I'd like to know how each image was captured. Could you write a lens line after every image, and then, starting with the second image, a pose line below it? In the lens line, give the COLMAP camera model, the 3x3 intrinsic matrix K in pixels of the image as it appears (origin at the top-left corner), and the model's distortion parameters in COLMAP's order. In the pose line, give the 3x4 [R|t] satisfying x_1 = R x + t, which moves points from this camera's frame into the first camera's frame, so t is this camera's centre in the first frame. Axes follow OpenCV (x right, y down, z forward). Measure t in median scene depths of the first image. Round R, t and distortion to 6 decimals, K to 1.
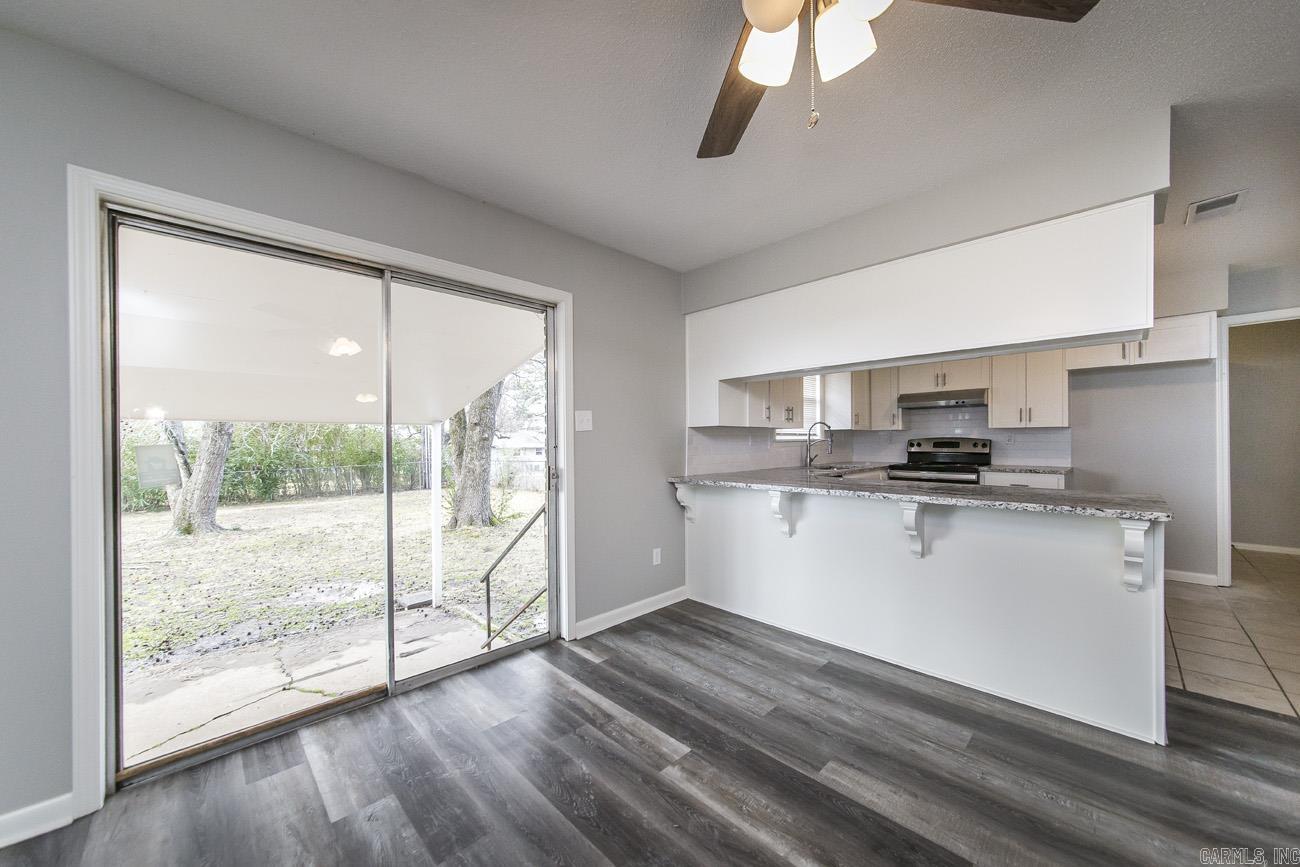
lens RADIAL K [[468.9, 0, 653.9], [0, 468.9, 441.0], [0, 0, 1]] dist [-0.007268, 0.000008]
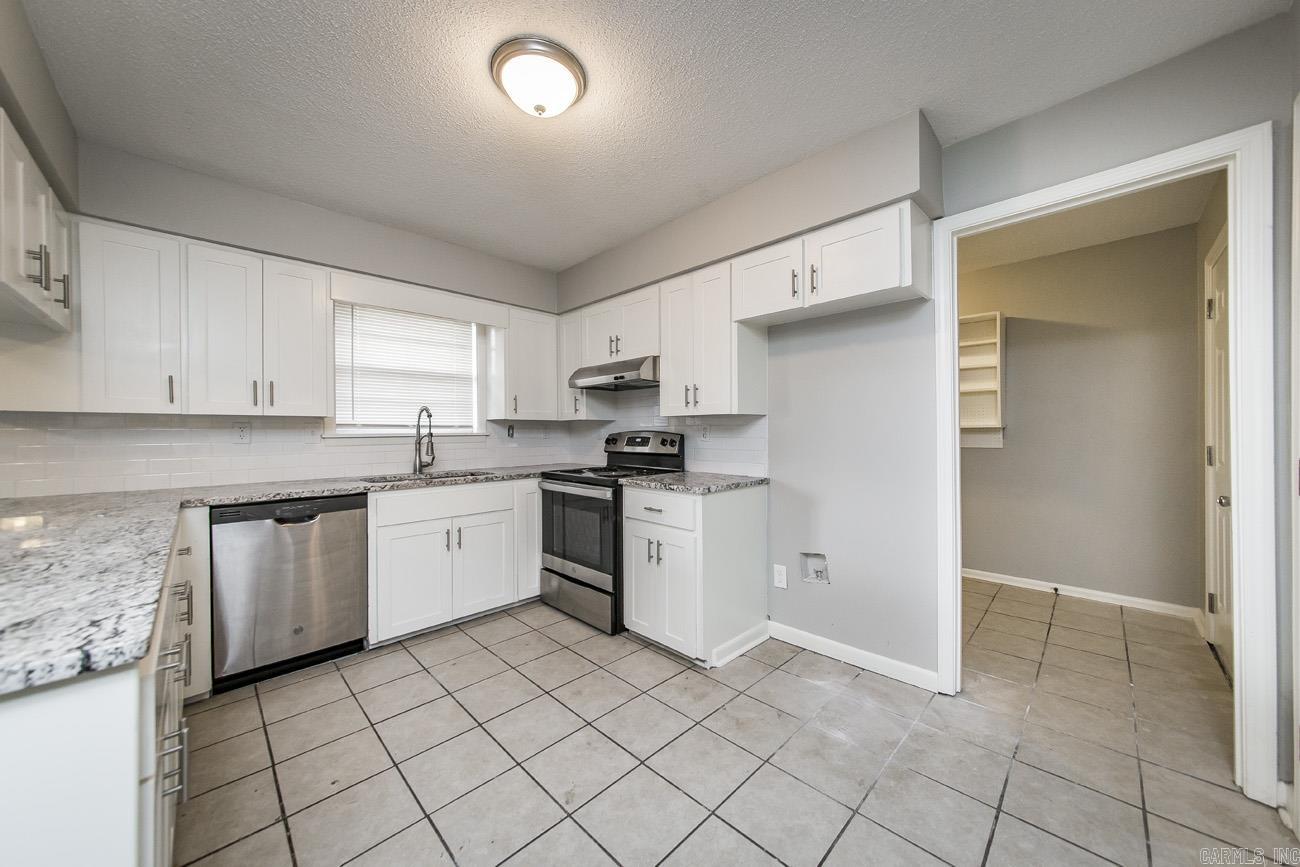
lens RADIAL K [[459.8, 0, 650.0], [0, 459.8, 433.5], [0, 0, 1]] dist [-0.001675, -0.000089]
pose [[0.999973, 0.000968, 0.007336, 0.911695], [-0.000980, 0.999998, 0.001647, -0.006892], [-0.007334, -0.001654, 0.999972, 0.464052]]
